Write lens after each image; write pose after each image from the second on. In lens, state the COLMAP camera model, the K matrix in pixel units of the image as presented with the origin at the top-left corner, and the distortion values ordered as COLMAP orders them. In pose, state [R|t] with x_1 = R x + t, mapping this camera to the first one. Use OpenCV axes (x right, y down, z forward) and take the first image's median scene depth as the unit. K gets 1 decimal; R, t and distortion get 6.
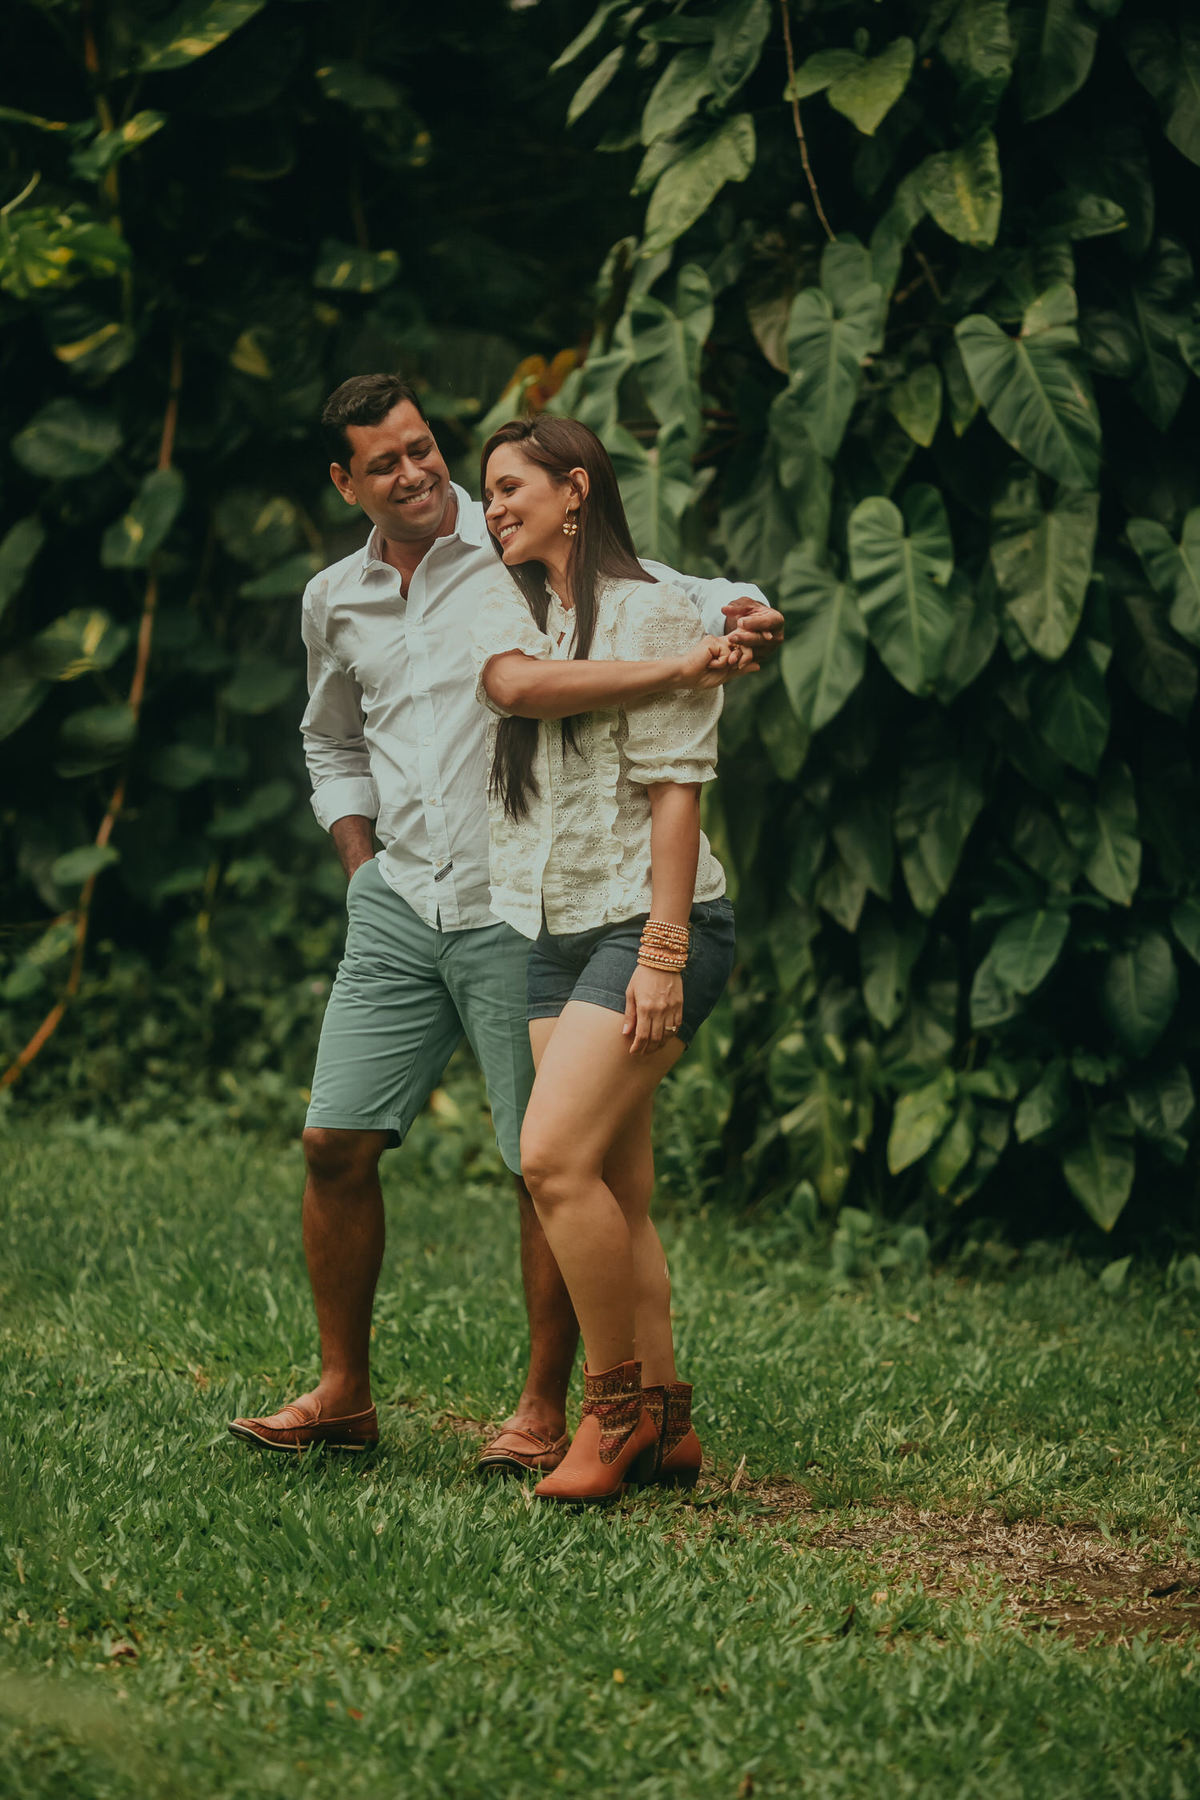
lens RADIAL K [[6925.8, 0, 599.5], [0, 6925.8, 895.3], [0, 0, 1]] dist [0.332650, 0.000000]
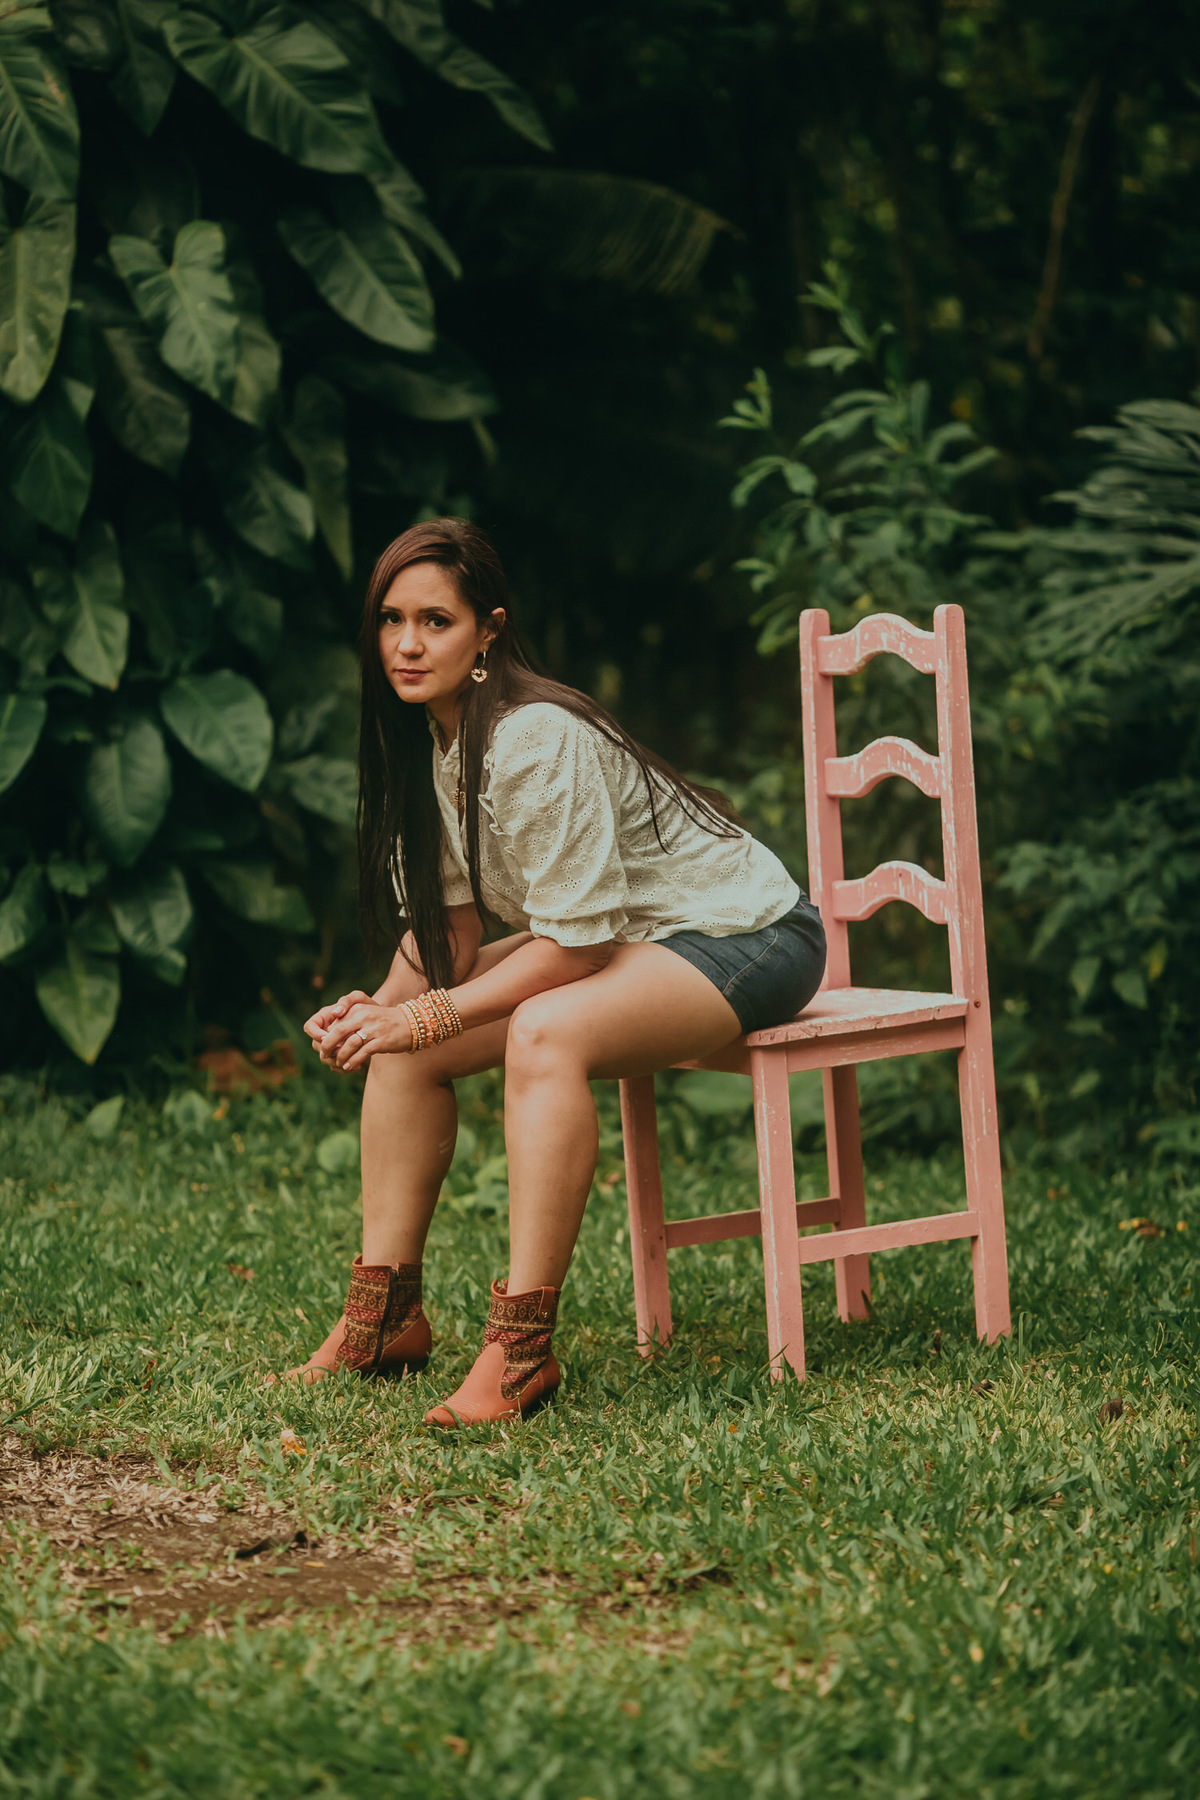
lens RADIAL K [[6925.8, 0, 599.4], [0, 6925.8, 908.8], [0, 0, 1]] dist [0.332650, 0.000000]
pose [[0.984787, -0.013961, 0.173205, -0.014324], [0.006704, 0.999078, 0.042414, -0.007475], [-0.173637, -0.040607, 0.983972, 0.143414]]
